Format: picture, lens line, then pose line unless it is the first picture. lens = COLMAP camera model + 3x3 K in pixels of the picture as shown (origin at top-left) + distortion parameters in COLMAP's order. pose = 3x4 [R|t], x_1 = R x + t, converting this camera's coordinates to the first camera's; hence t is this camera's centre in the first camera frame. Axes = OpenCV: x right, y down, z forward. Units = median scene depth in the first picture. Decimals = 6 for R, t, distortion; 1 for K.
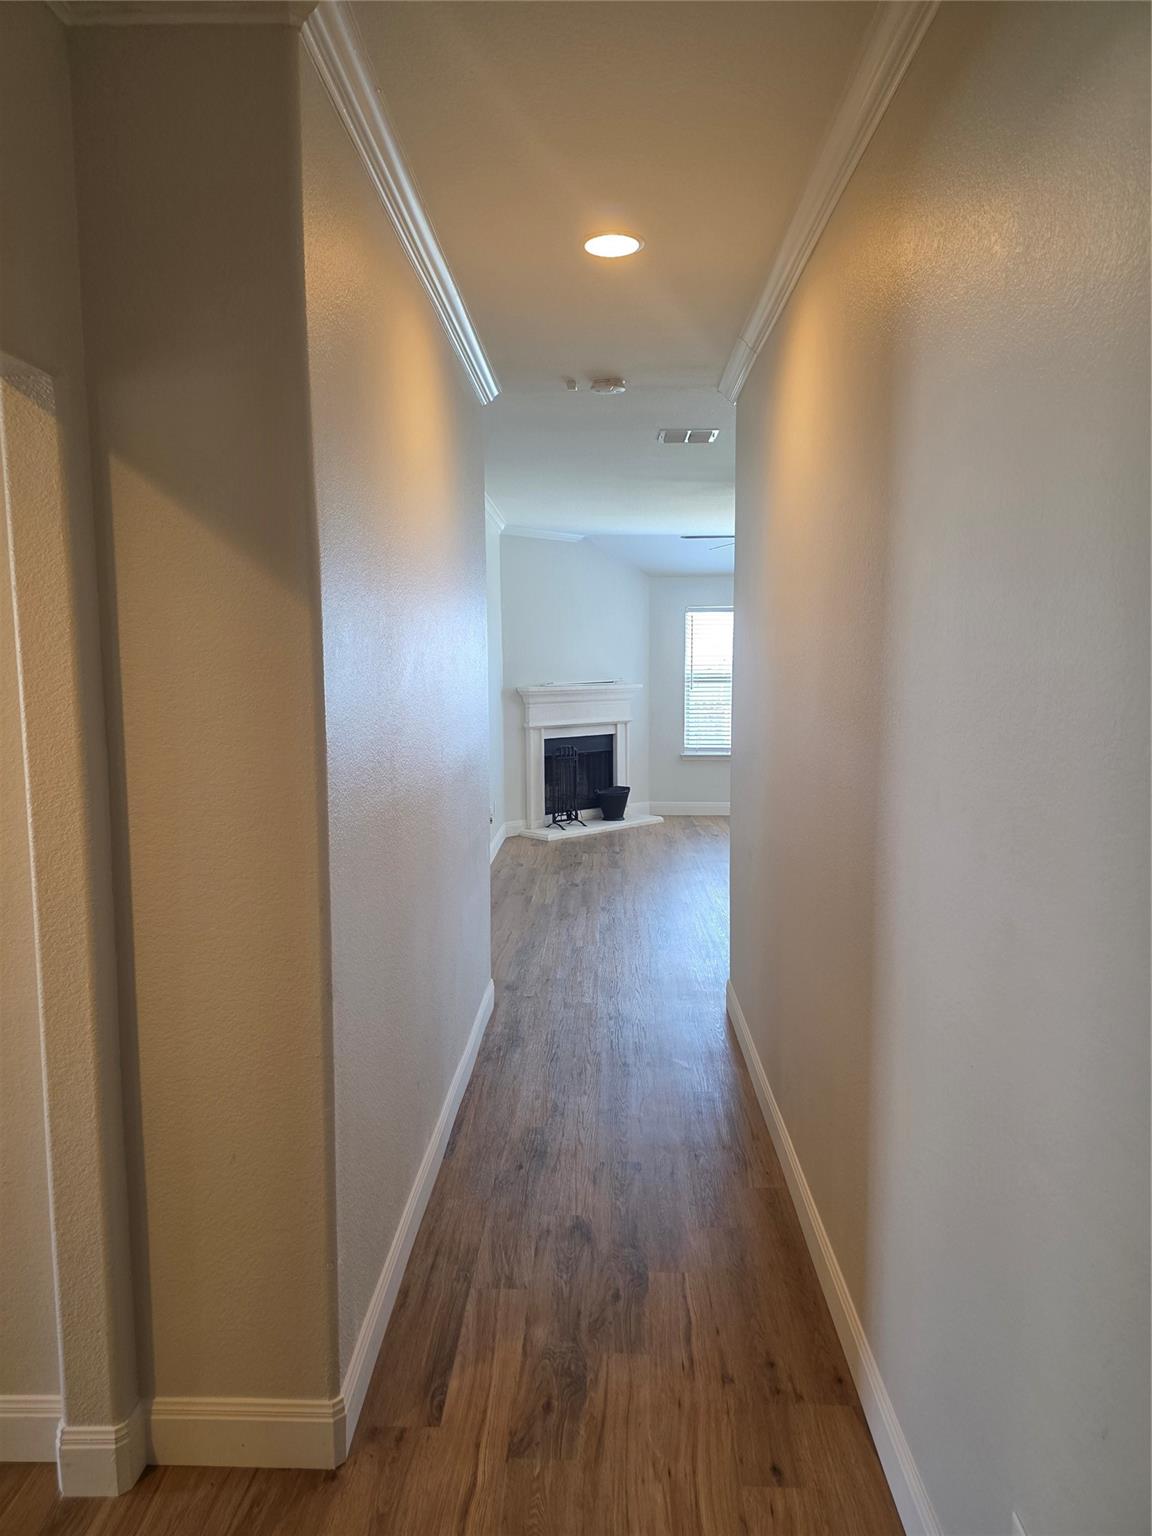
lens RADIAL K [[1037.7, 0, 575.3], [0, 1037.7, 764.8], [0, 0, 1]] dist [0.027233, -0.015679]
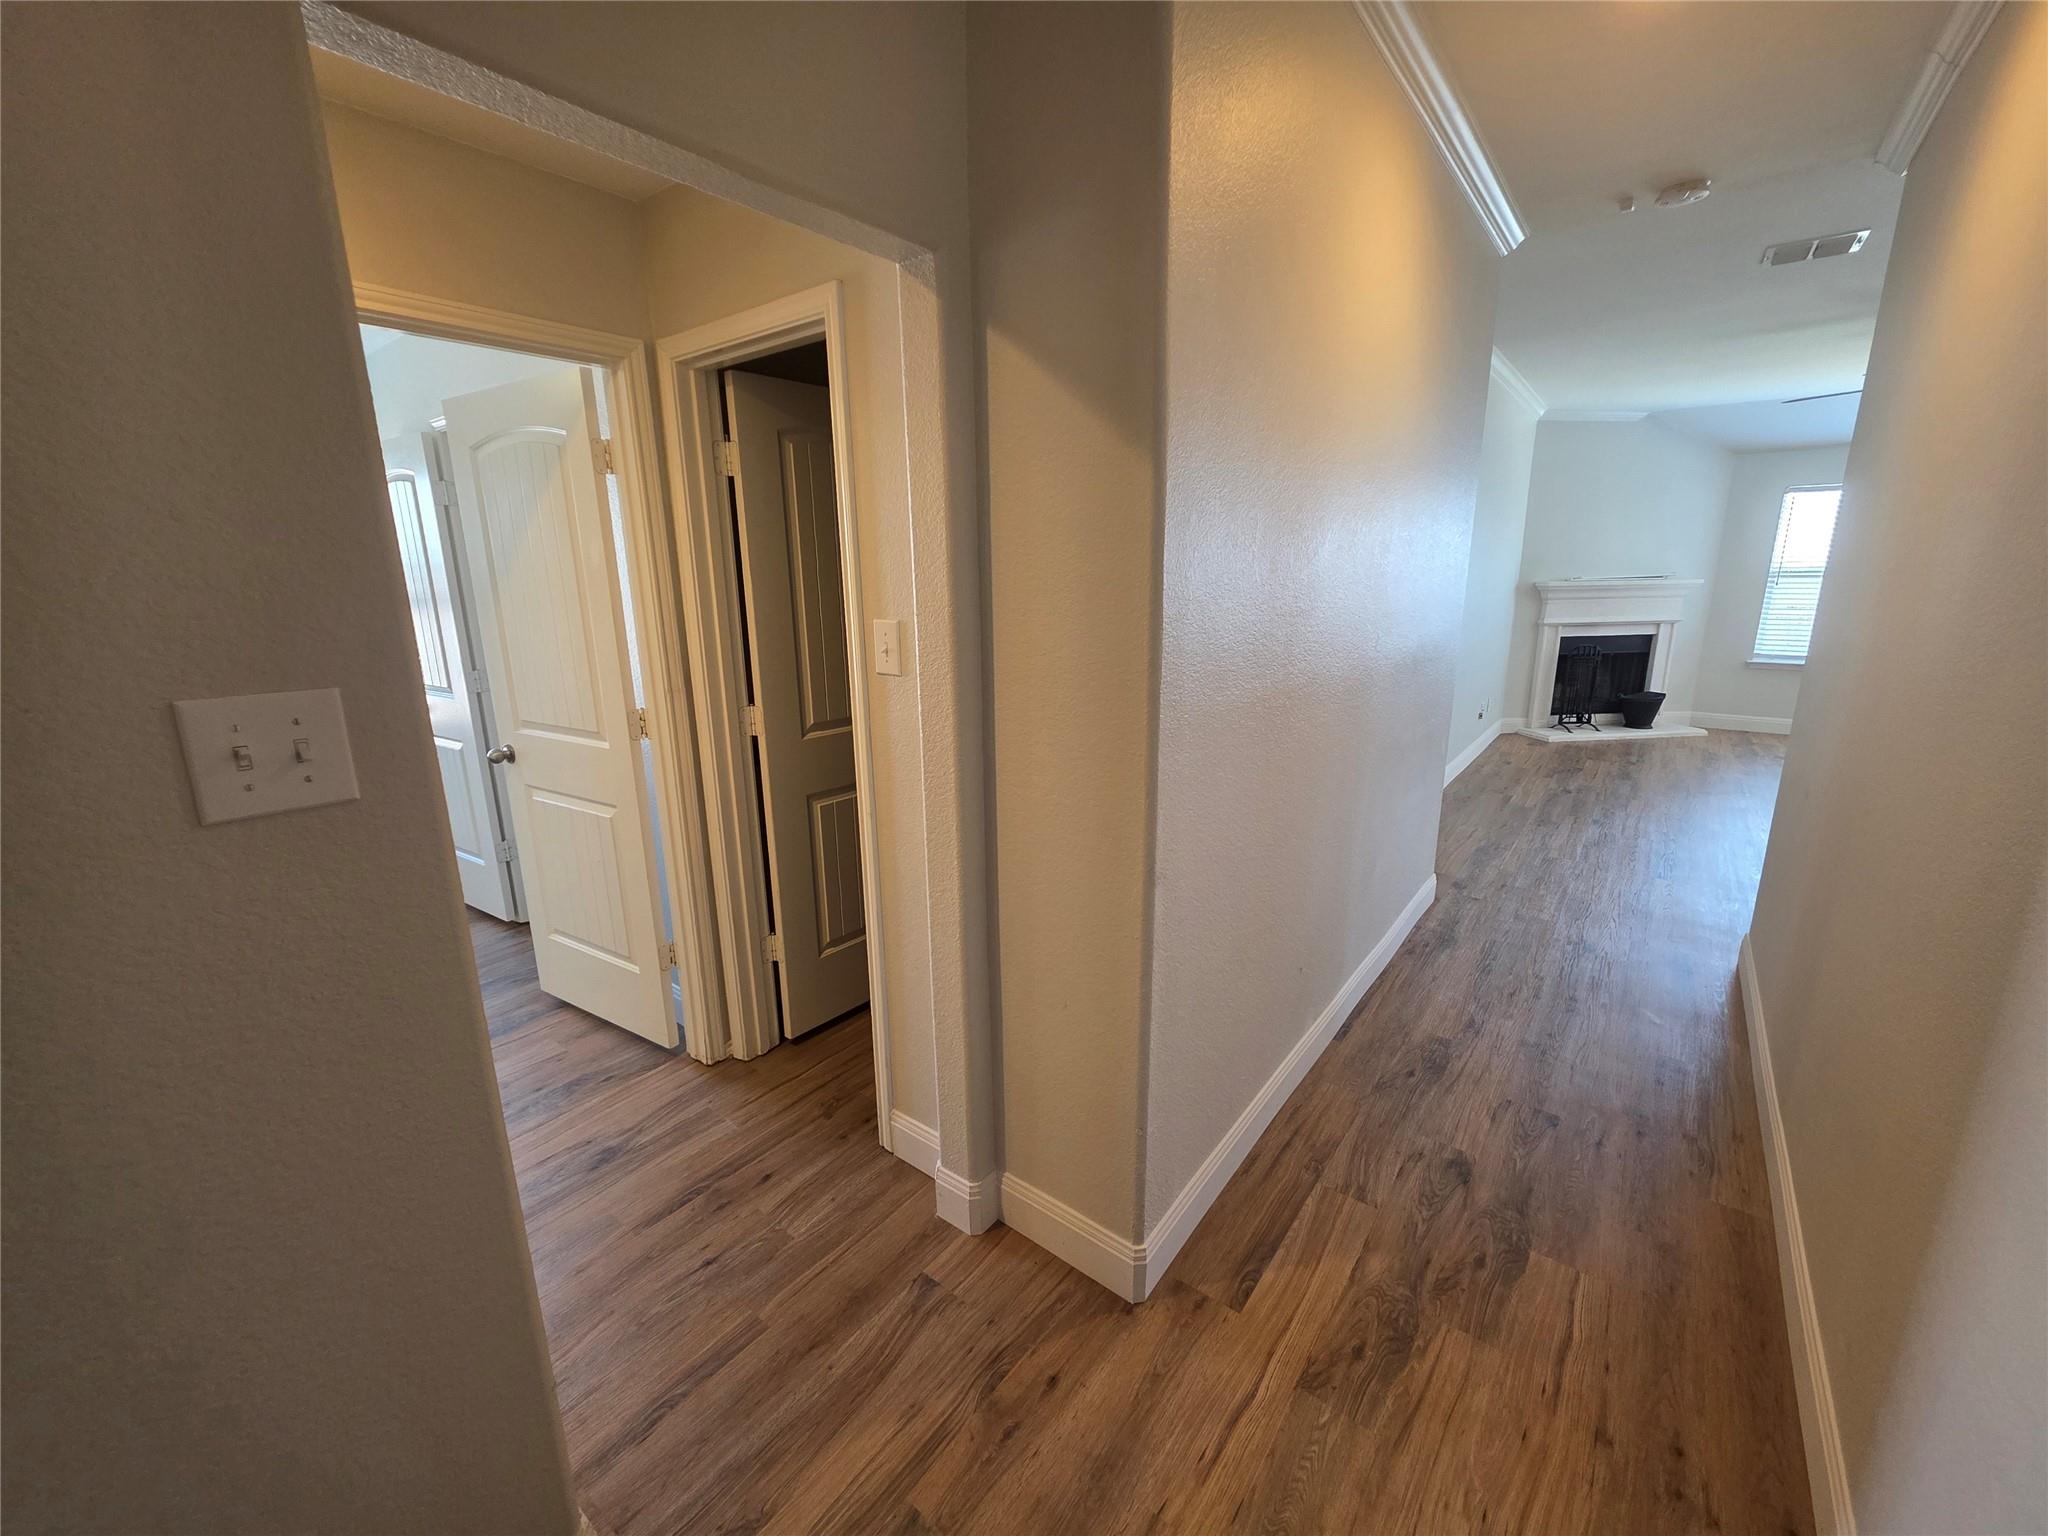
lens RADIAL K [[821.5, 0, 1015.4], [0, 821.5, 760.3], [0, 0, 1]] dist [0.001769, -0.000101]
pose [[0.803892, 0.131100, -0.580147, 0.066322], [-0.052517, 0.987241, 0.150323, -0.000137], [0.592452, -0.090375, 0.800520, 0.222397]]
